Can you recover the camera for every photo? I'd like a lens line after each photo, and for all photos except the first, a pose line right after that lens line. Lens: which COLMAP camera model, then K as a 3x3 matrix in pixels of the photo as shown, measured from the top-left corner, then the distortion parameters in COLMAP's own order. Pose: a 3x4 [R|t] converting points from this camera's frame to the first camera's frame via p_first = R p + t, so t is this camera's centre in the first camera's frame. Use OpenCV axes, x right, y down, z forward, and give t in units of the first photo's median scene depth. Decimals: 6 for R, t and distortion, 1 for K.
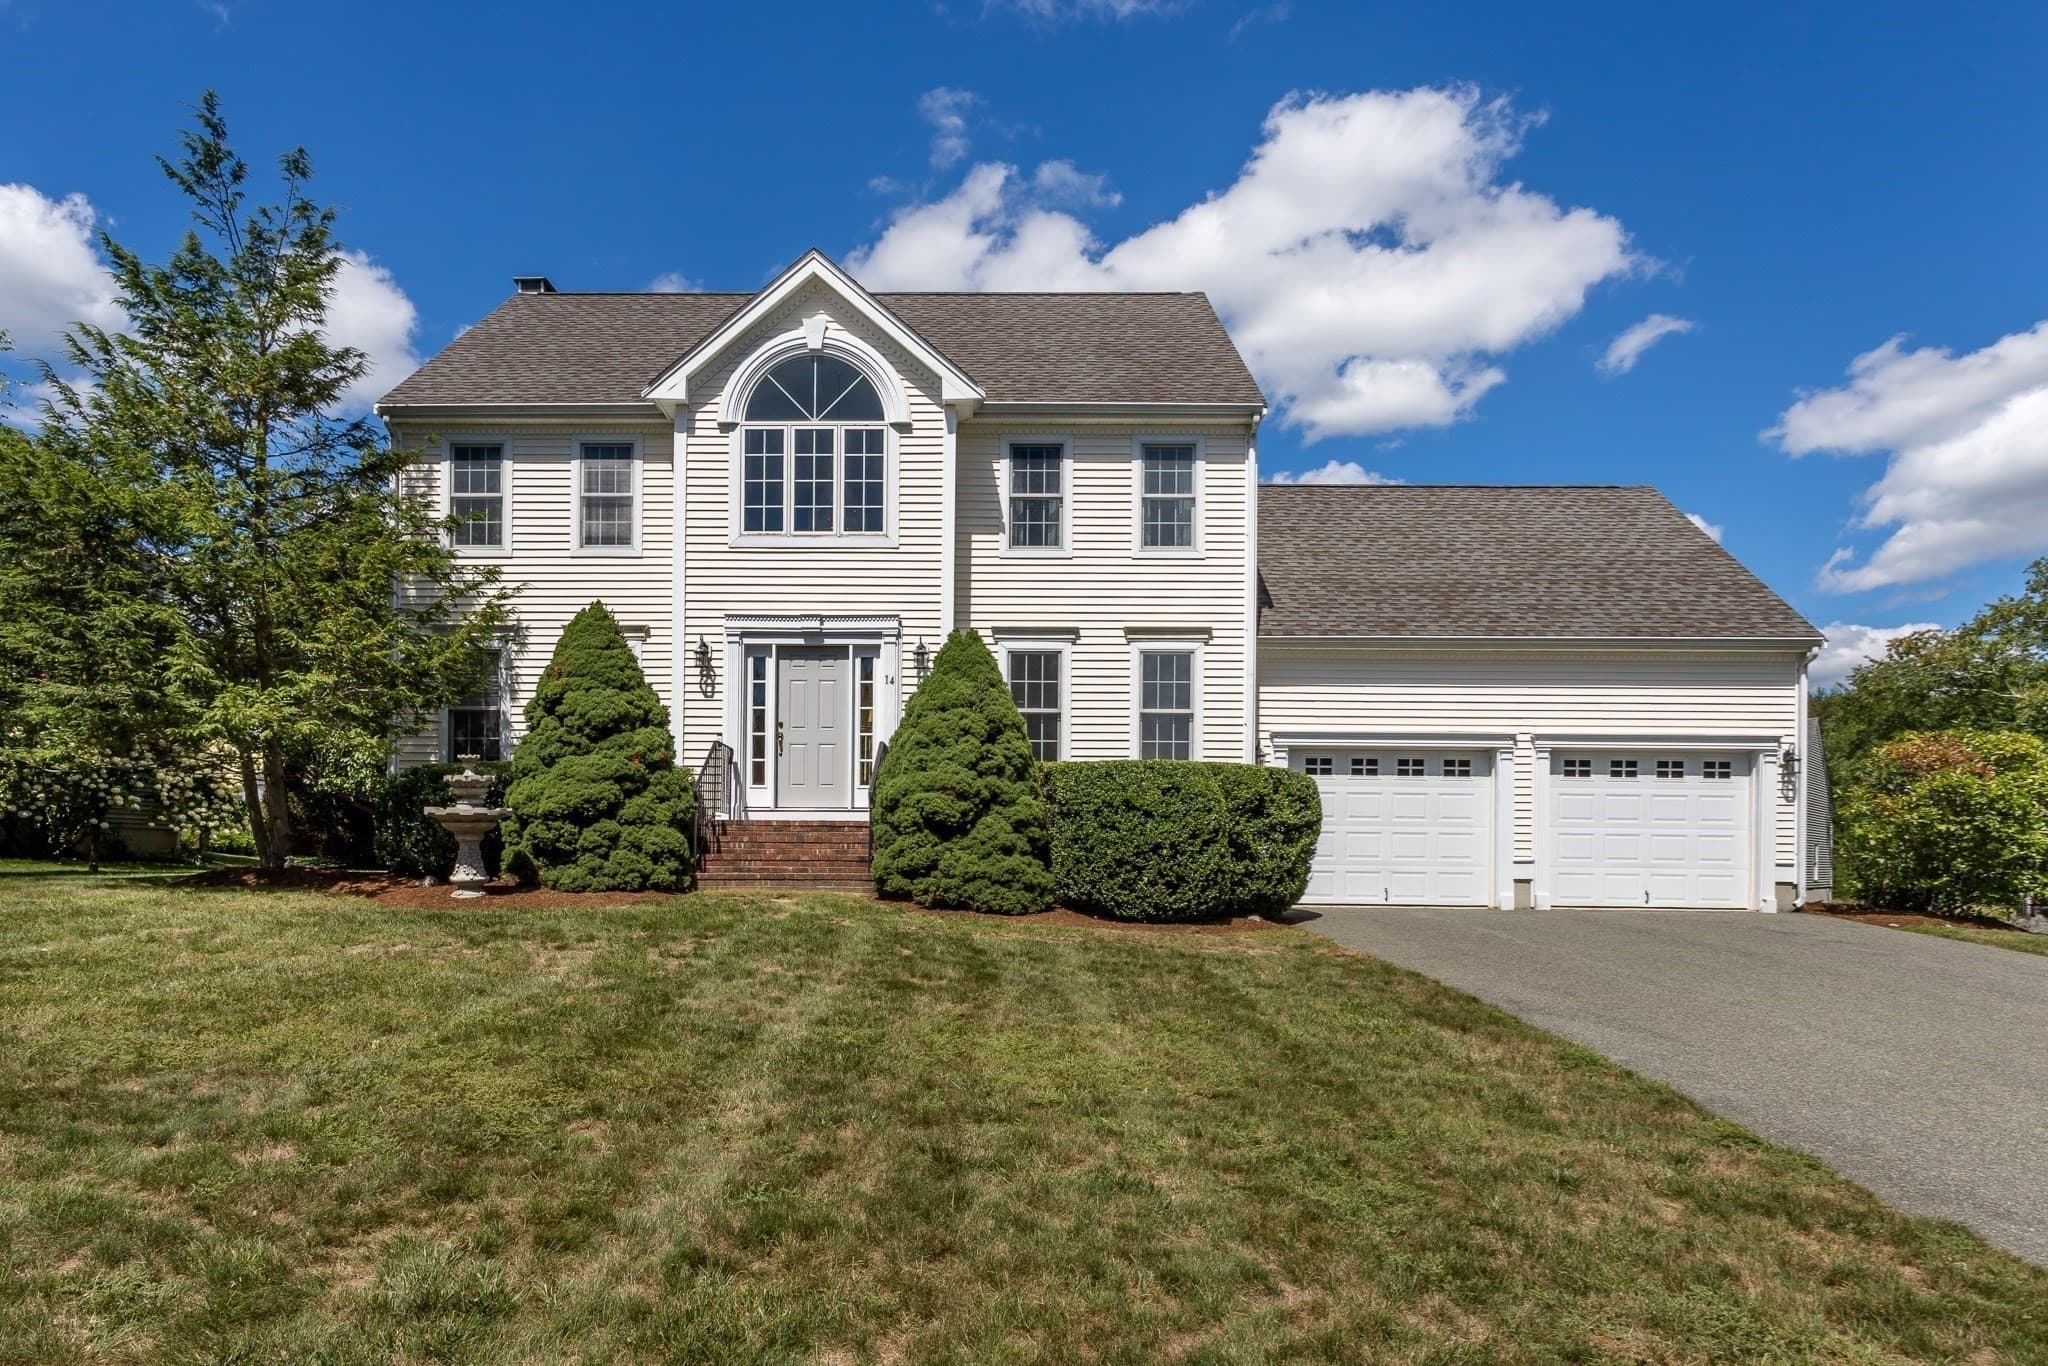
lens RADIAL K [[792.1, 0, 1024.6], [0, 792.1, 718.4], [0, 0, 1]] dist [-0.000254, 0.000133]
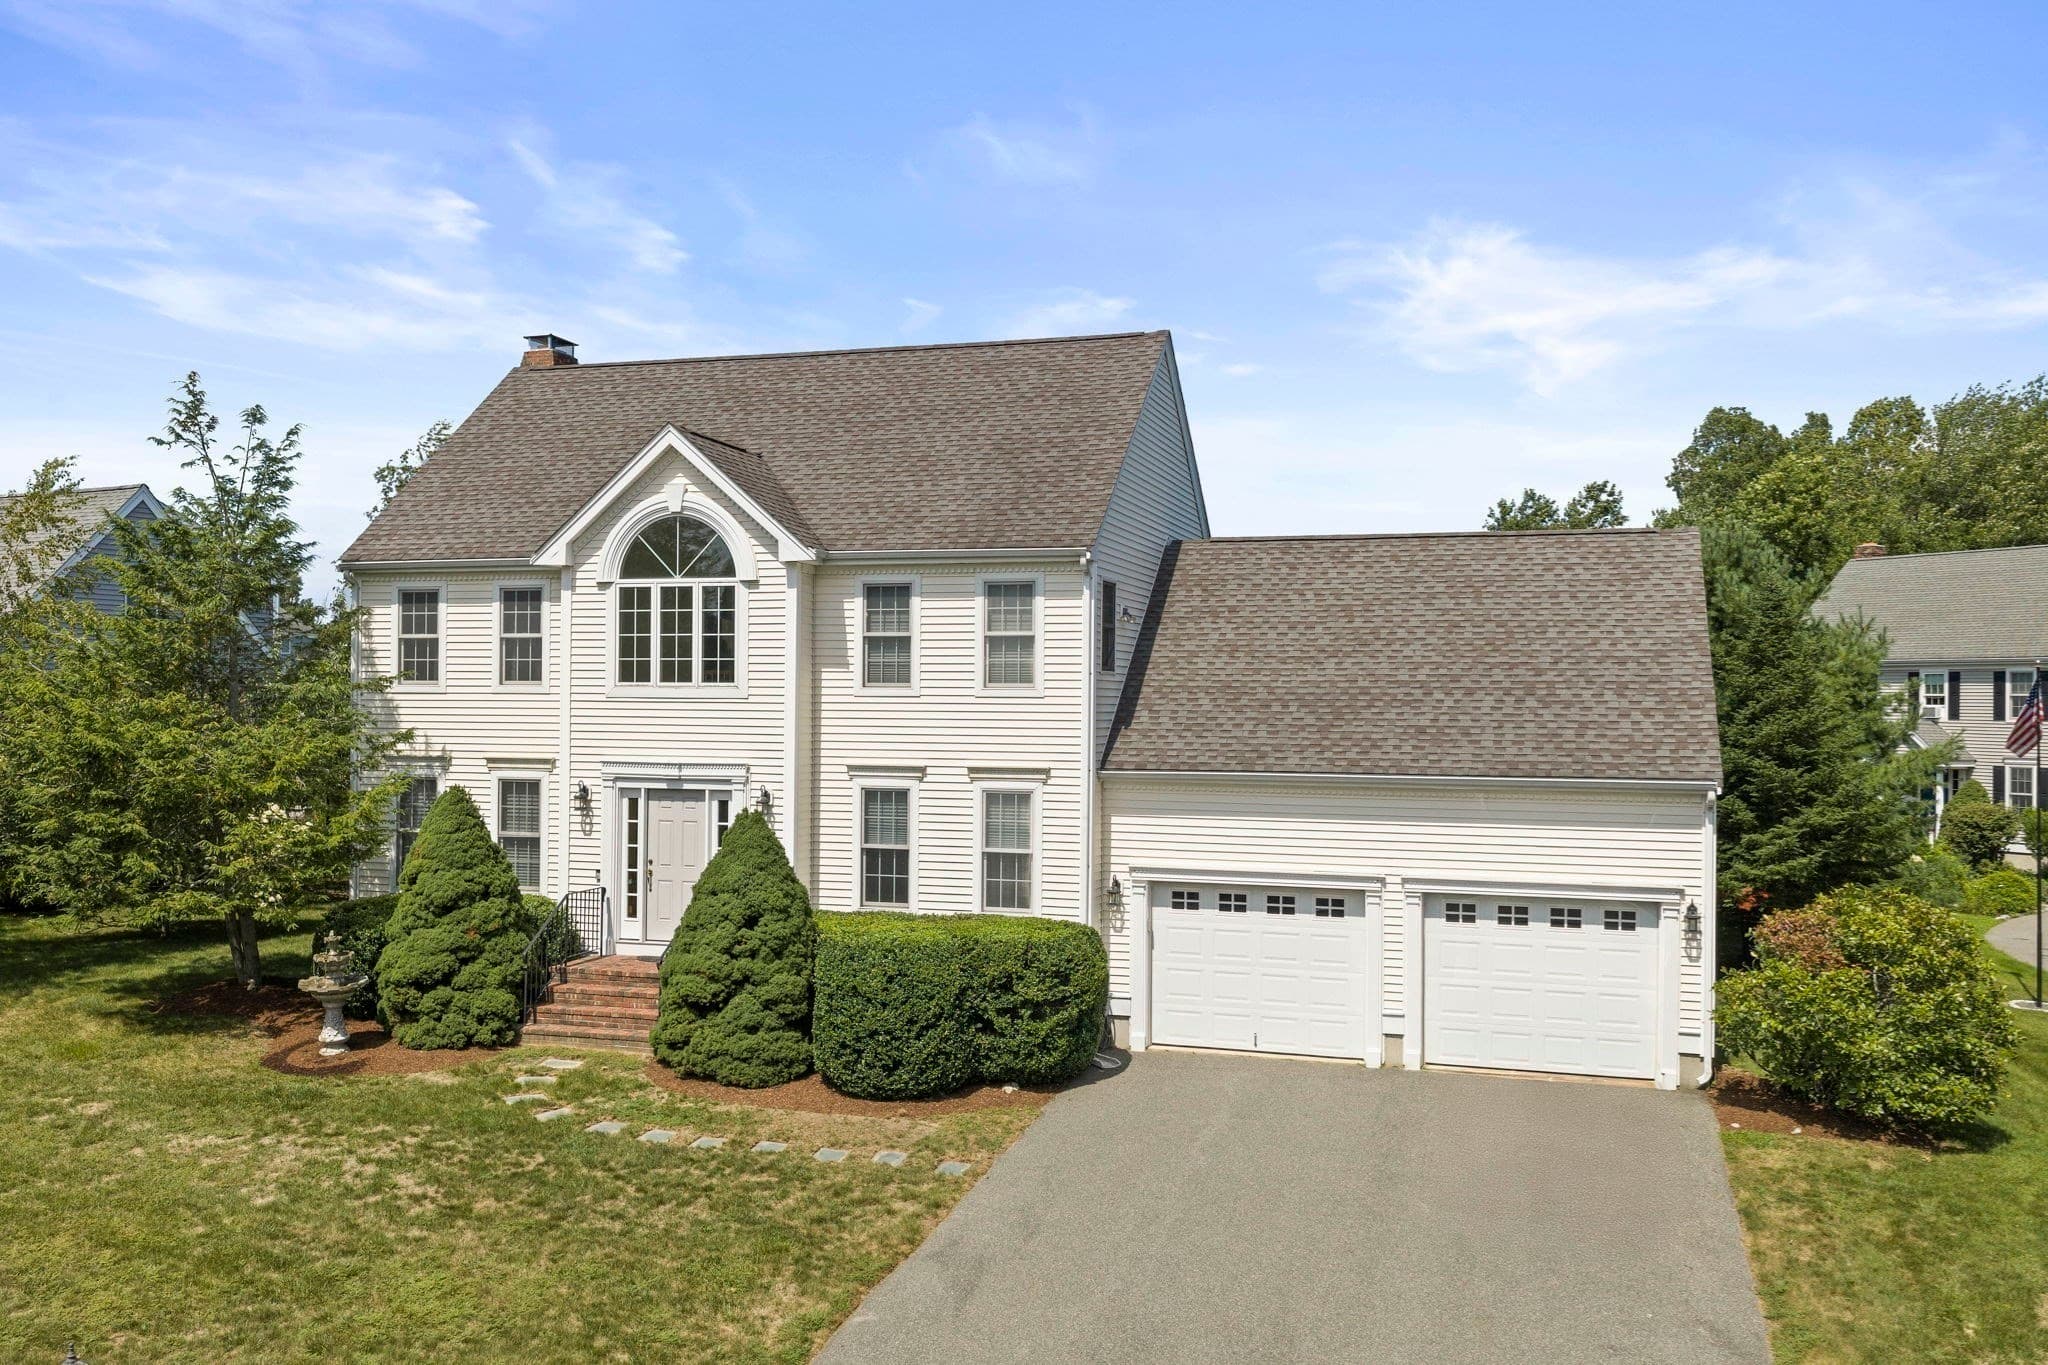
lens RADIAL K [[961.0, 0, 1024.0], [0, 961.0, 682.5], [0, 0, 1]] dist [0.001733, -0.000212]
pose [[0.984677, -0.017672, -0.173492, 0.426483], [0.016040, 0.999813, -0.010801, -0.214920], [0.173651, 0.007853, 0.984776, -0.202966]]
